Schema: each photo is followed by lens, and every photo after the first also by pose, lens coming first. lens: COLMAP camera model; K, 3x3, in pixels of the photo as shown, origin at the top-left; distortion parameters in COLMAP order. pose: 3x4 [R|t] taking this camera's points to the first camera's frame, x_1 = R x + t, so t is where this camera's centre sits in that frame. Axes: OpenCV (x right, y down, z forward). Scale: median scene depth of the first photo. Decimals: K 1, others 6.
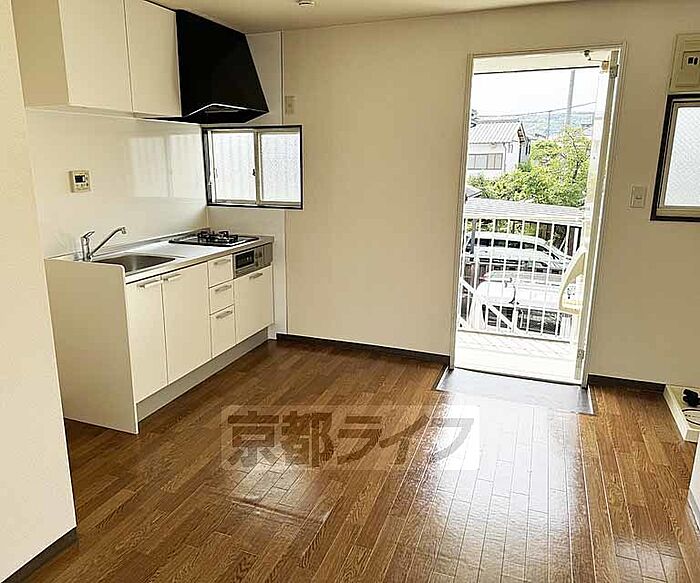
lens RADIAL K [[551.9, 0, 350.2], [0, 551.9, 294.3], [0, 0, 1]] dist [0.043033, -0.061133]
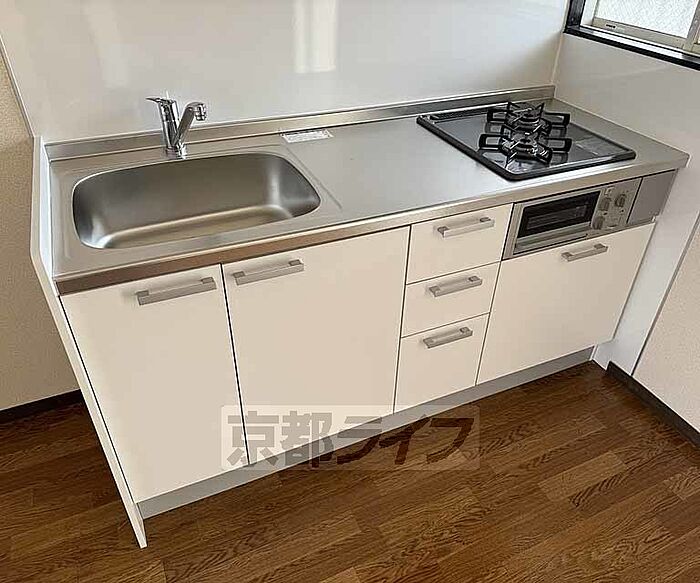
lens RADIAL K [[551.9, 0, 356.0], [0, 551.9, 293.4], [0, 0, 1]] dist [0.043033, -0.061133]
pose [[0.695611, 0.426126, -0.578396, -0.040932], [-0.189067, 0.885300, 0.424851, -0.143396], [0.693094, -0.186175, 0.696390, 0.596331]]
